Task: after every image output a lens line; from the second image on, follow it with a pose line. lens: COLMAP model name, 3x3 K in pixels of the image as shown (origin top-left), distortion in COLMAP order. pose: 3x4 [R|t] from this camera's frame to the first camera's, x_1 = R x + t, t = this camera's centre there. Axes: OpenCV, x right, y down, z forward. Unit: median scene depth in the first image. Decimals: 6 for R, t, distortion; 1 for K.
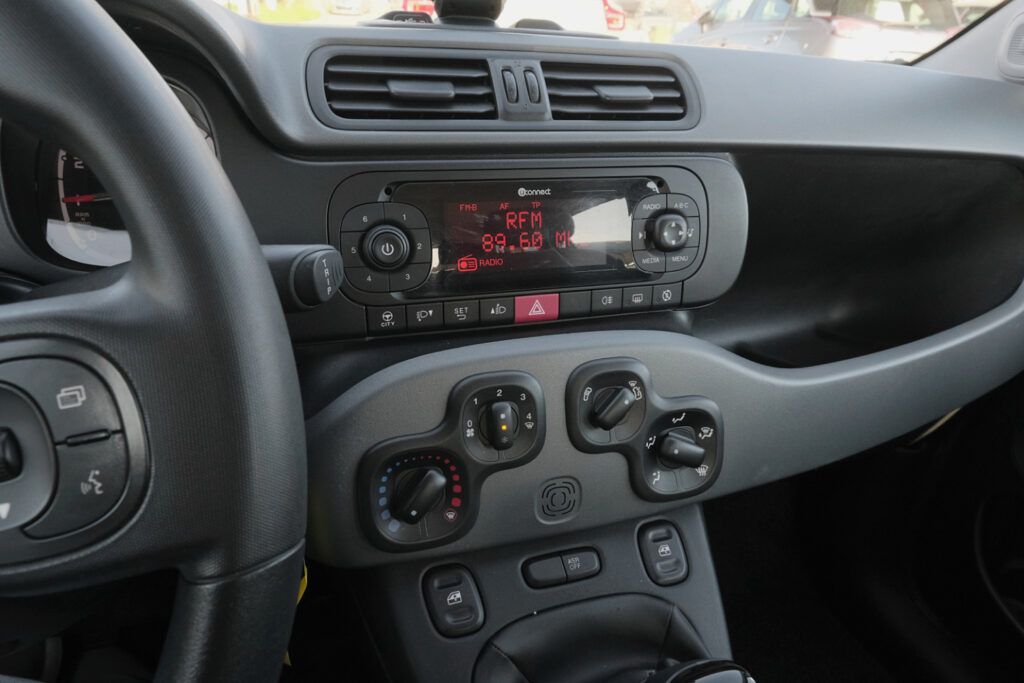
lens RADIAL K [[660.3, 0, 524.9], [0, 660.3, 339.6], [0, 0, 1]] dist [0.000145, 0.003437]
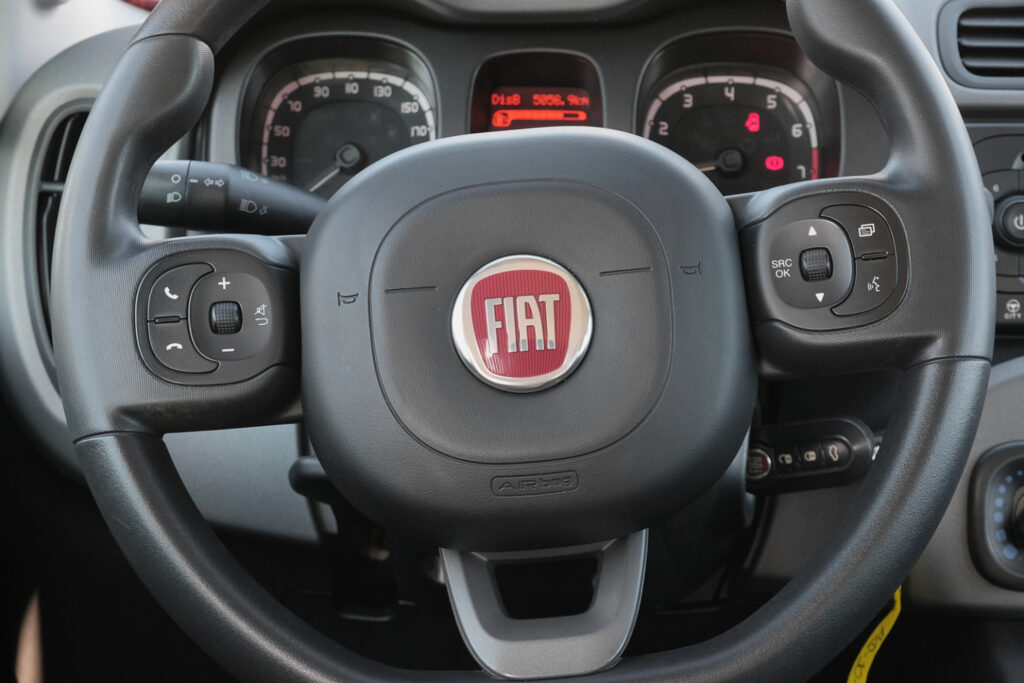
lens RADIAL K [[2052.0, 0, 513.5], [0, 2052.0, 337.4], [0, 0, 1]] dist [-0.078622, 0.000000]
pose [[0.938641, 0.031250, -0.343477, 0.076200], [-0.108149, 0.972328, -0.207082, 0.561814], [0.327500, 0.231522, 0.916046, -1.429210]]
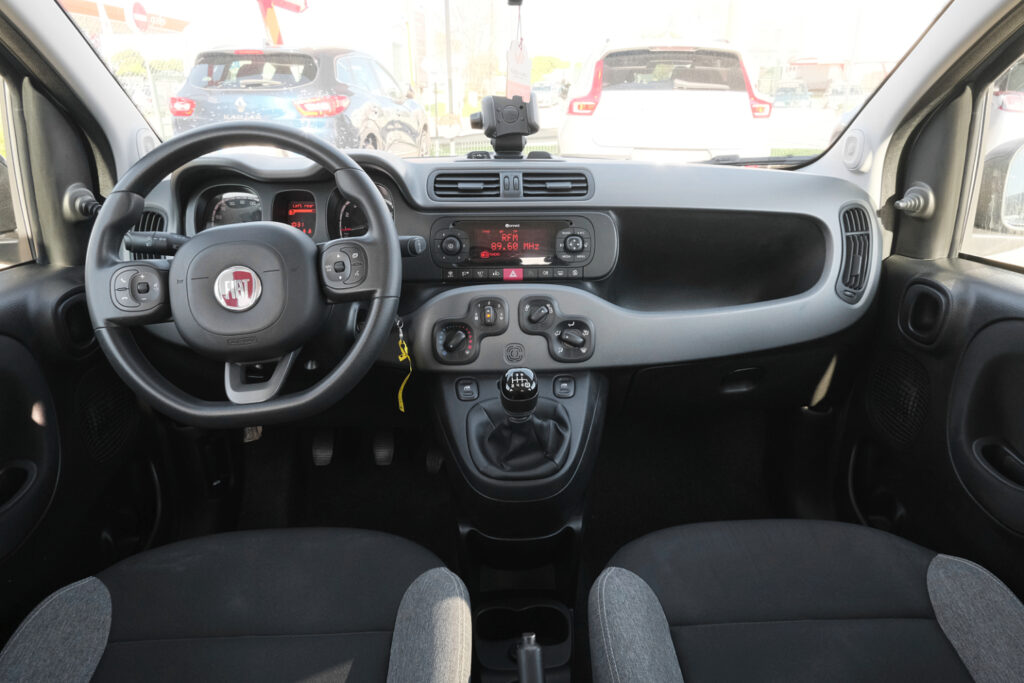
lens RADIAL K [[660.3, 0, 515.8], [0, 660.3, 339.3], [0, 0, 1]] dist [0.000145, 0.003437]
pose [[0.961811, 0.045295, -0.269939, 0.686791], [-0.074803, 0.992167, -0.100045, 0.426011], [0.263293, 0.116417, 0.957666, -1.252712]]
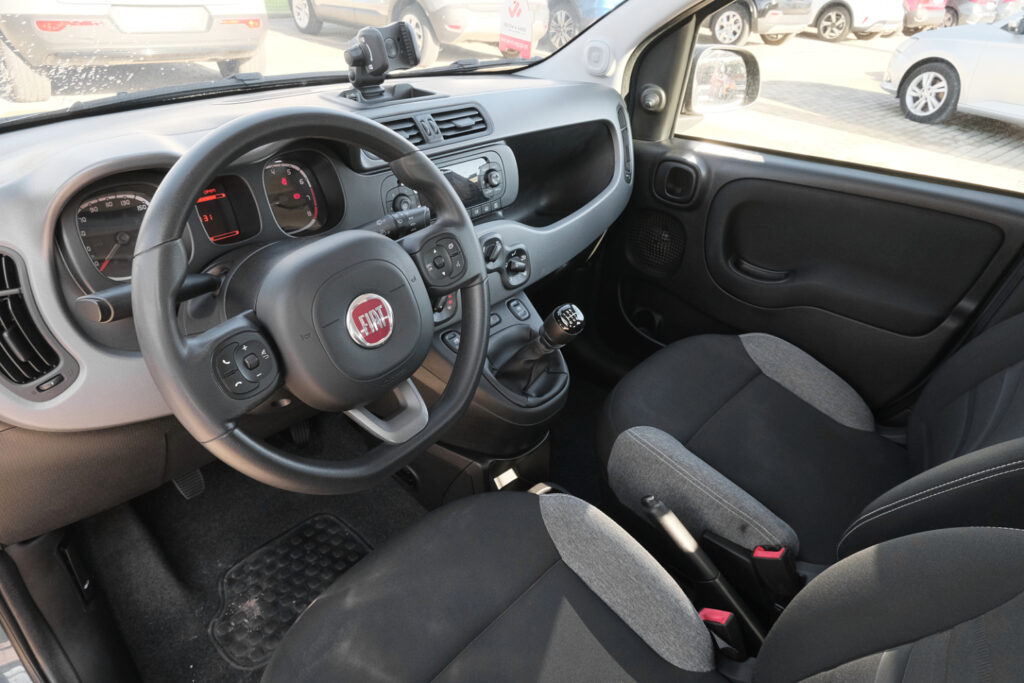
lens RADIAL K [[660.3, 0, 519.9], [0, 660.3, 333.9], [0, 0, 1]] dist [0.000145, 0.003437]
pose [[0.857114, -0.264061, 0.442298, -0.957679], [0.213501, 0.963502, 0.161494, 0.014755], [-0.468800, -0.043988, 0.882208, -1.254088]]
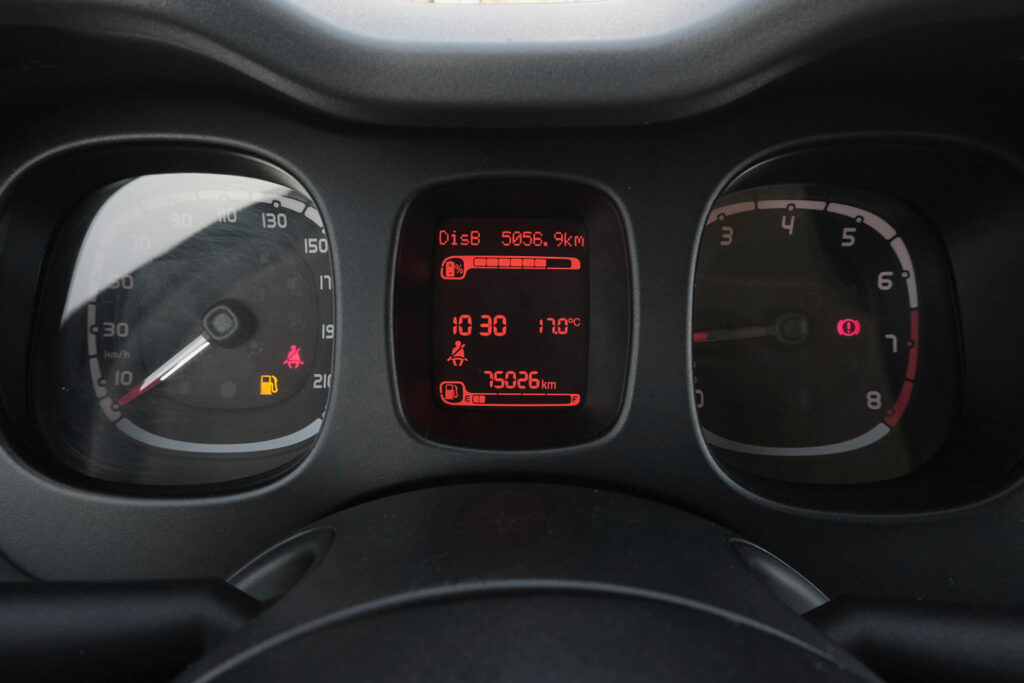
lens RADIAL K [[765.4, 0, 512.3], [0, 765.4, 344.0], [0, 0, 1]] dist [0.022323, 0.002209]
pose [[0.956683, 0.079909, -0.279951, -0.602931], [-0.096006, 0.994397, -0.044243, -0.152583], [0.274847, 0.069204, 0.958994, 0.274543]]
